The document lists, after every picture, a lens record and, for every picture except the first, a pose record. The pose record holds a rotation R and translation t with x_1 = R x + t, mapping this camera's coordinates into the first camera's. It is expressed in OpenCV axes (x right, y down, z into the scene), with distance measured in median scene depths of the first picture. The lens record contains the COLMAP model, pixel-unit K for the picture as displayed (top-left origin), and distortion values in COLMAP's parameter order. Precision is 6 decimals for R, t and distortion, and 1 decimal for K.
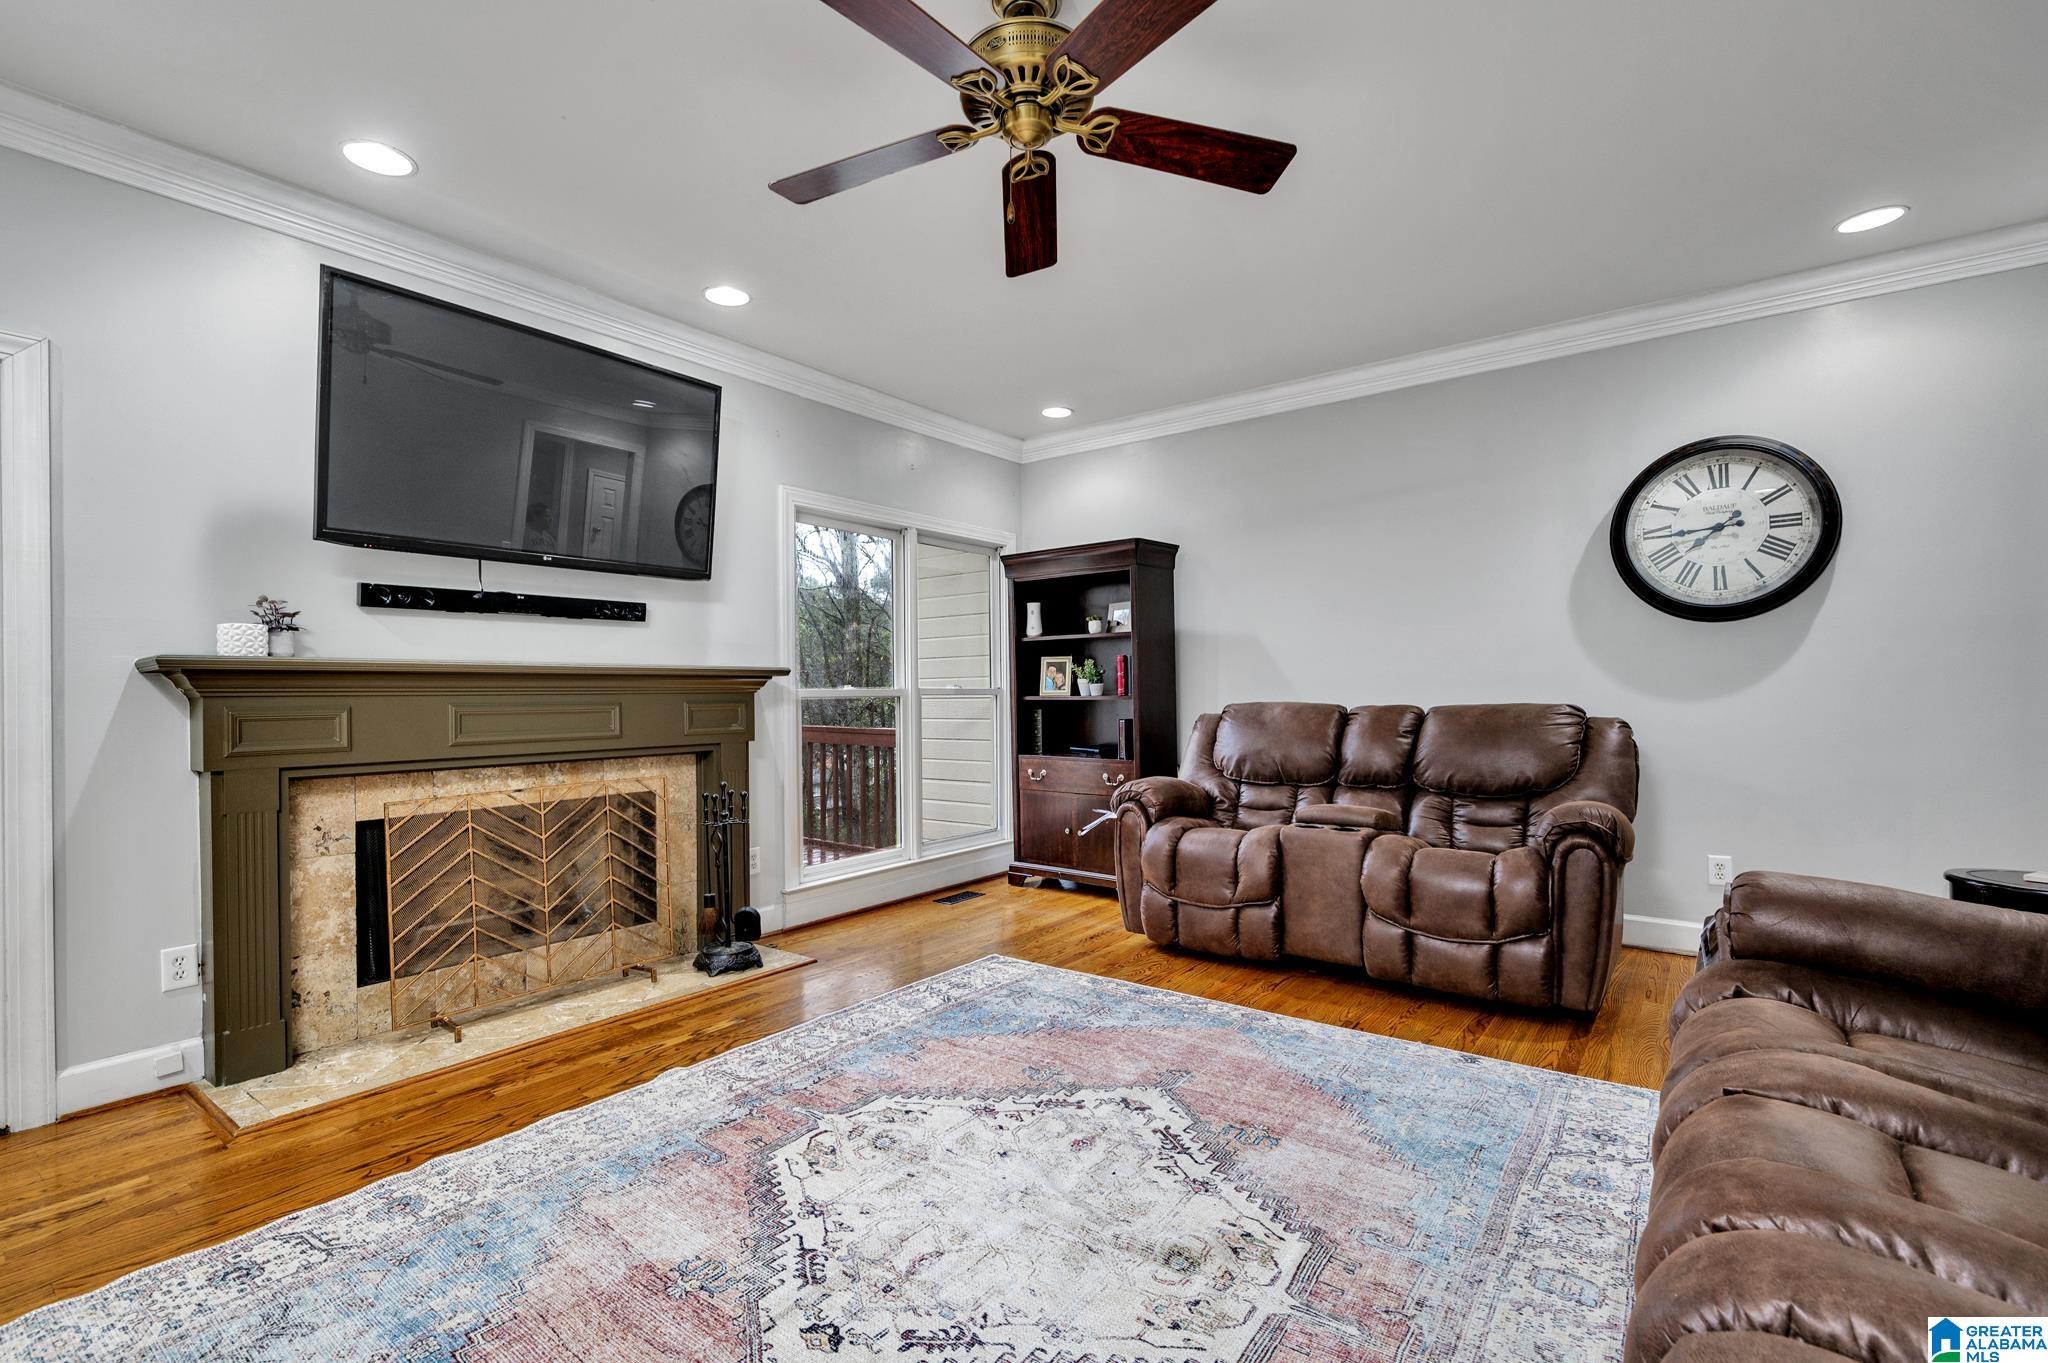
lens RADIAL K [[924.6, 0, 1024.5], [0, 924.6, 690.3], [0, 0, 1]] dist [0.001818, 0.000094]
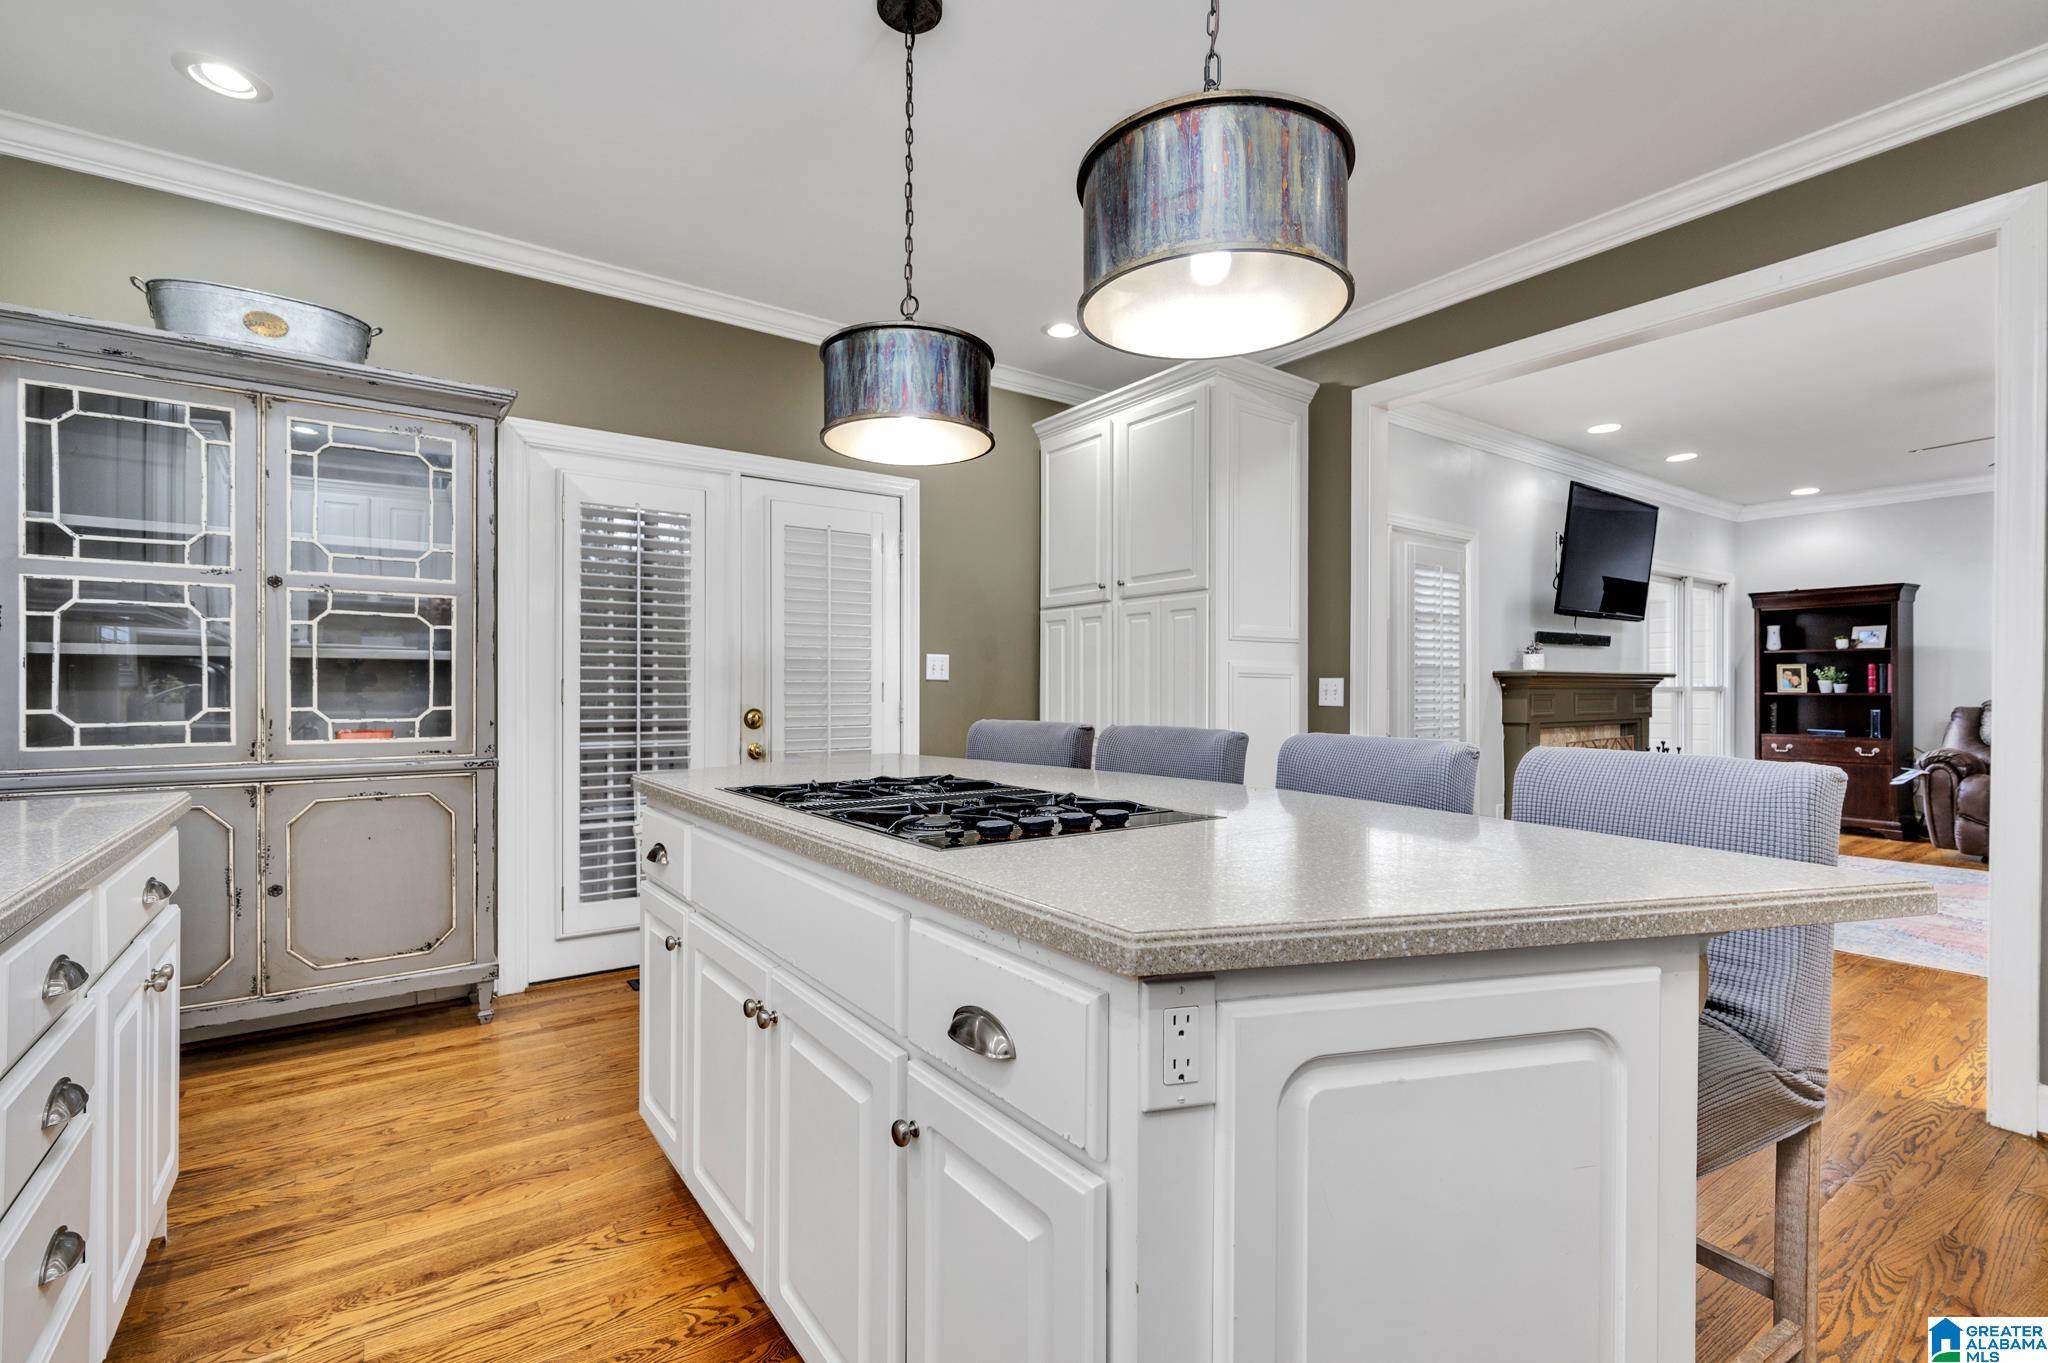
lens RADIAL K [[924.6, 0, 1023.3], [0, 924.6, 685.2], [0, 0, 1]] dist [0.001818, 0.000094]
pose [[0.955786, 0.012785, -0.293787, -1.109065], [-0.011456, 0.999915, 0.006244, 0.000019], [0.293841, -0.002602, 0.955851, -1.132502]]
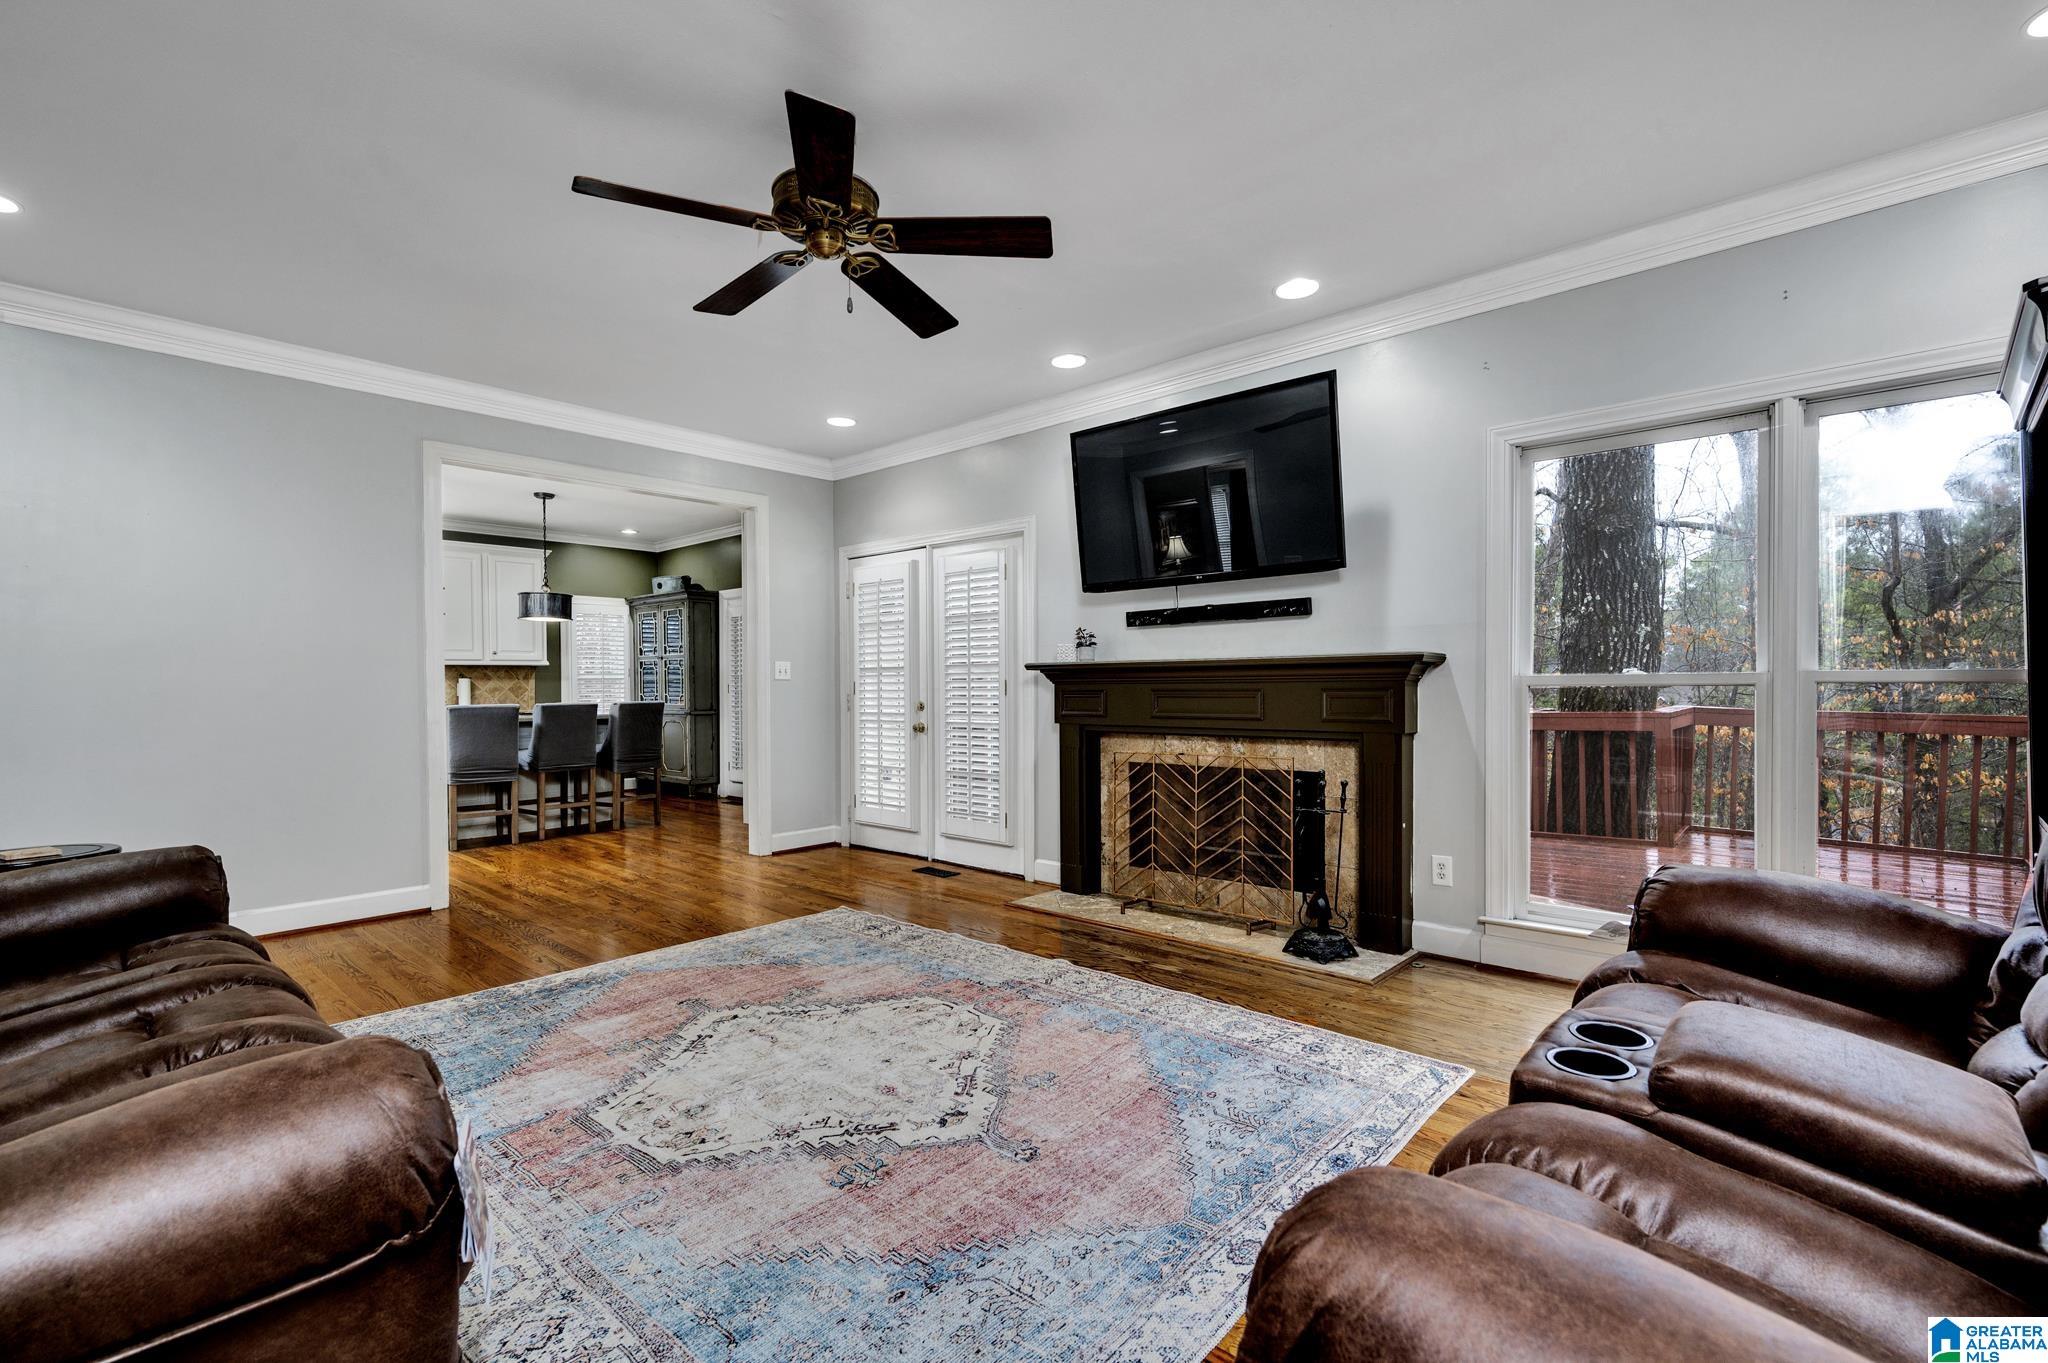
lens RADIAL K [[924.6, 0, 1023.6], [0, 924.6, 687.8], [0, 0, 1]] dist [0.001818, 0.000094]
pose [[-0.101378, 0.012048, -0.994775, 0.815693], [0.011141, 0.999878, 0.010974, -0.004990], [0.994786, -0.009970, -0.101500, 0.907635]]
